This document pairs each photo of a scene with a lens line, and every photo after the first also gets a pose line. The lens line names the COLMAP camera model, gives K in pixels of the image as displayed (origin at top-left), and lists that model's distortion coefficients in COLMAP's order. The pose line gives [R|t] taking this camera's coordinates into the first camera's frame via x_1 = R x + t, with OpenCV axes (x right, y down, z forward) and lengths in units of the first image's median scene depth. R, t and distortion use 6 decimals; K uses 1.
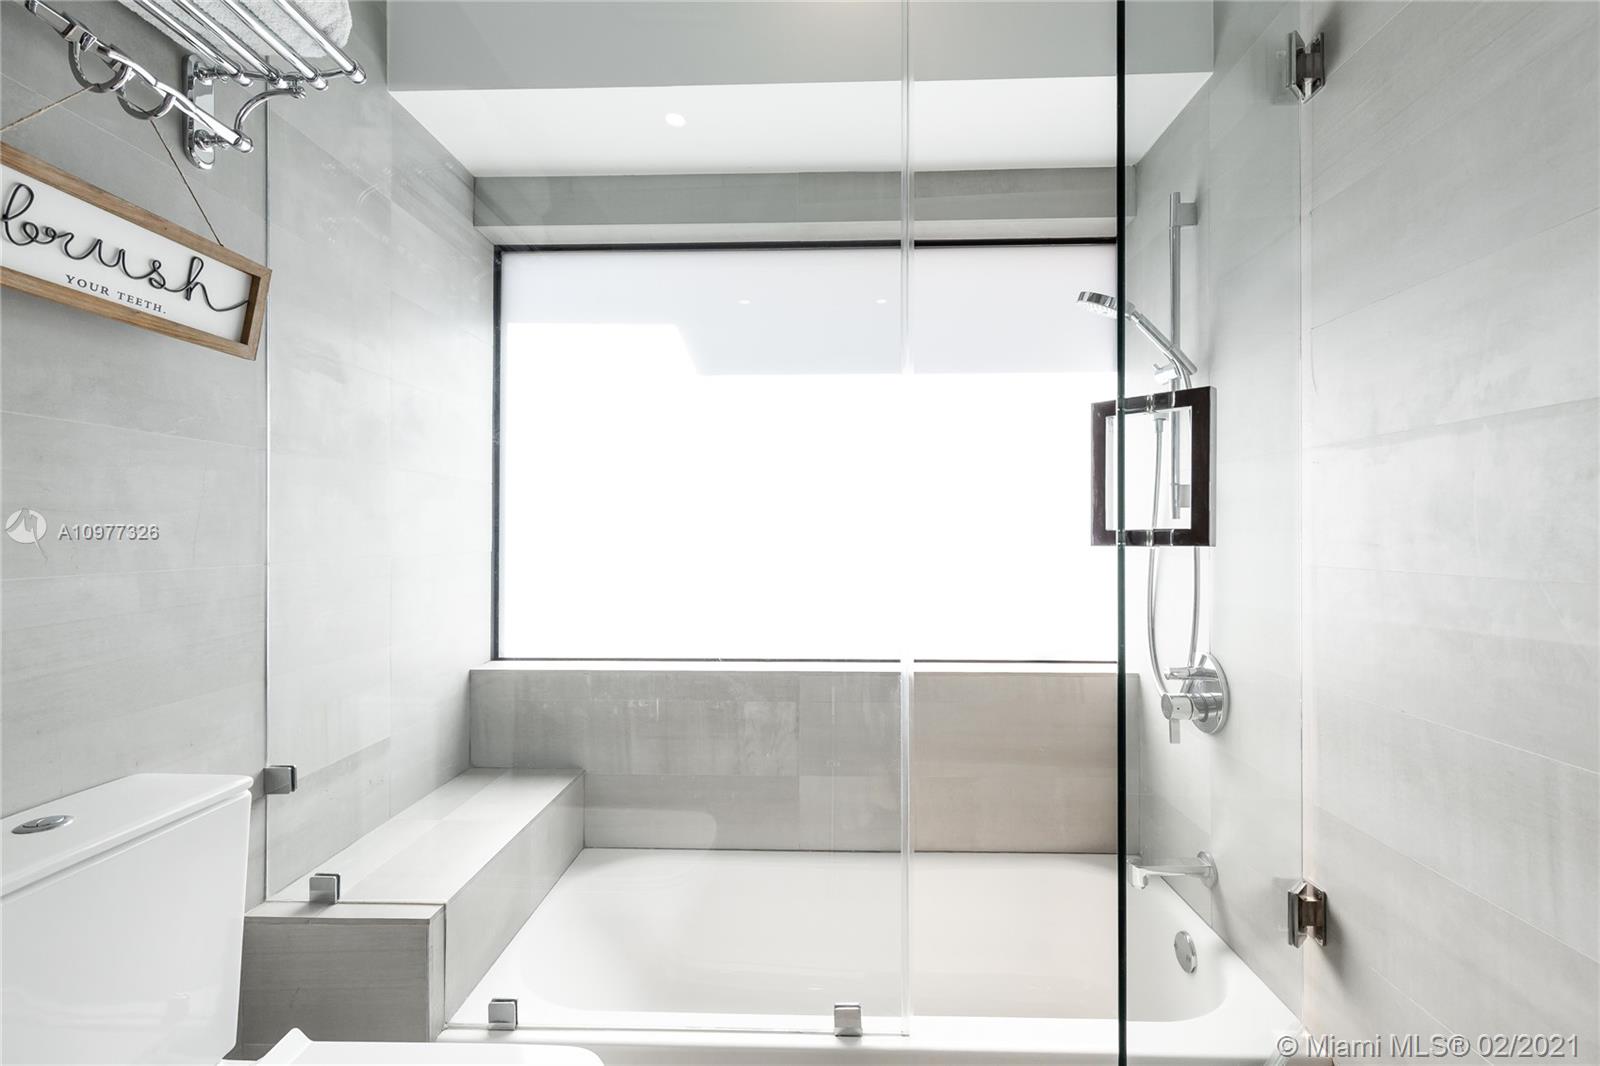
lens RADIAL K [[719.0, 0, 798.8], [0, 719.0, 526.2], [0, 0, 1]] dist [0.004582, -0.000971]
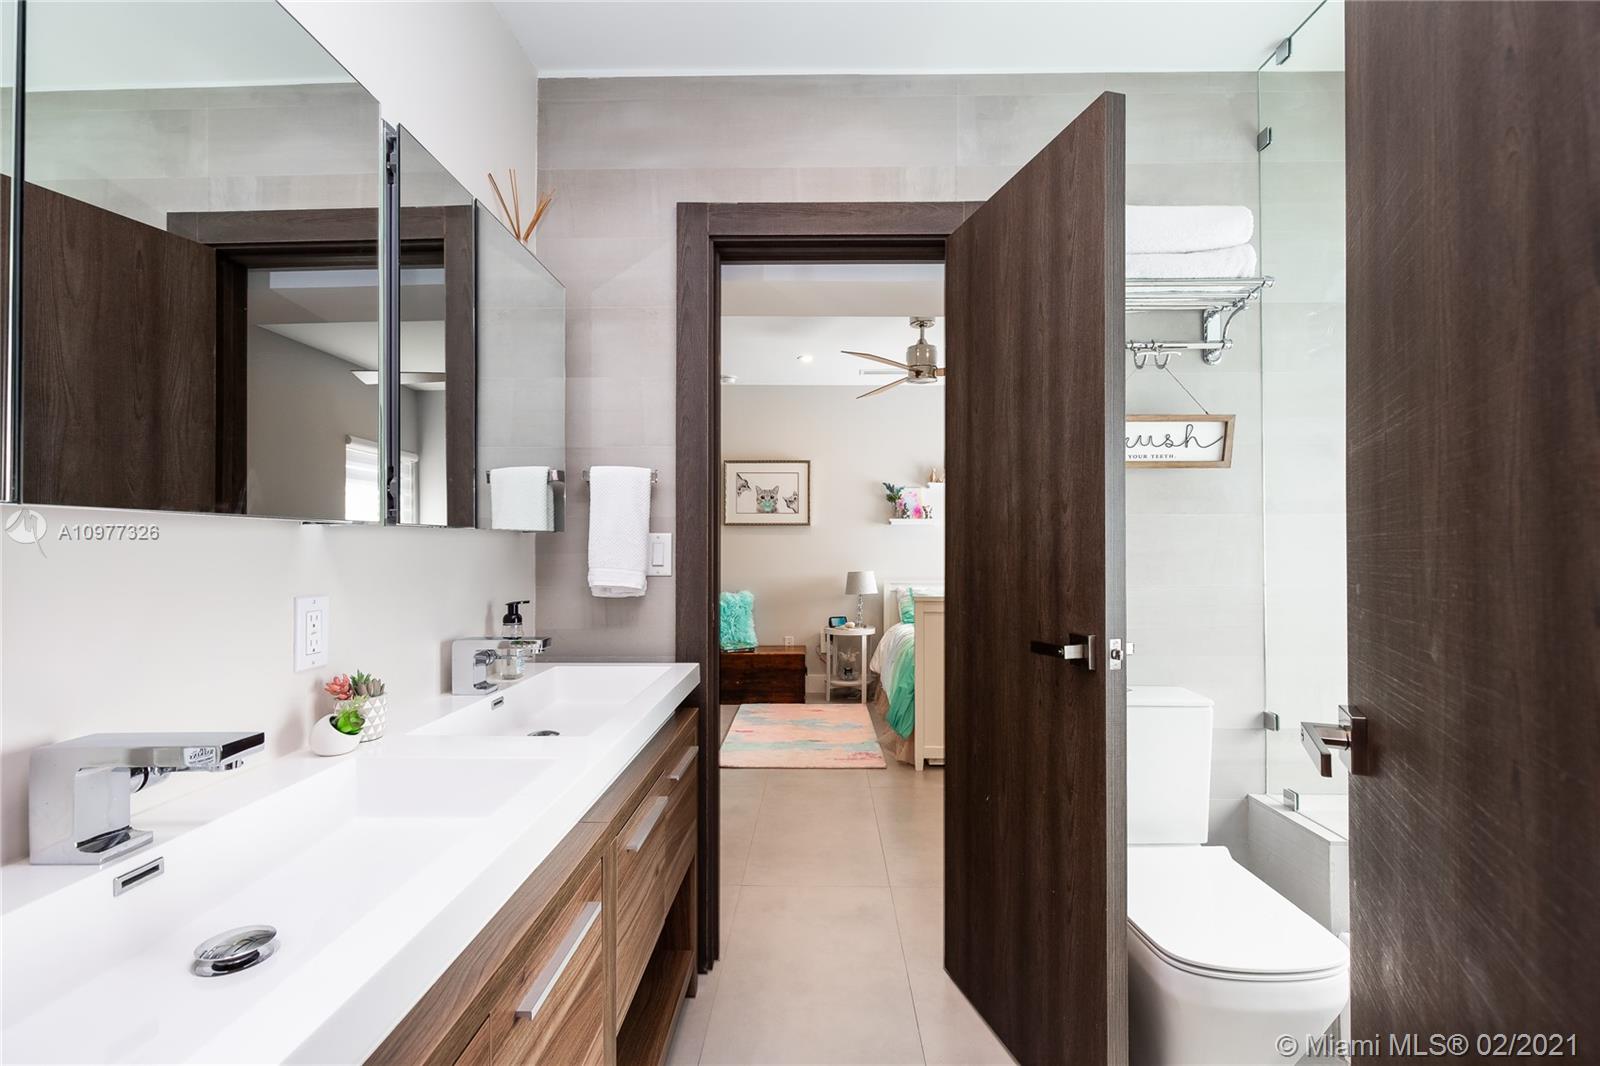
lens RADIAL K [[719.0, 0, 808.7], [0, 719.0, 545.9], [0, 0, 1]] dist [0.004582, -0.000971]
pose [[0.018979, 0.000330, -0.999820, 0.984514], [0.010395, 0.999946, 0.000527, -0.054859], [0.999766, -0.010403, 0.018975, -0.054999]]
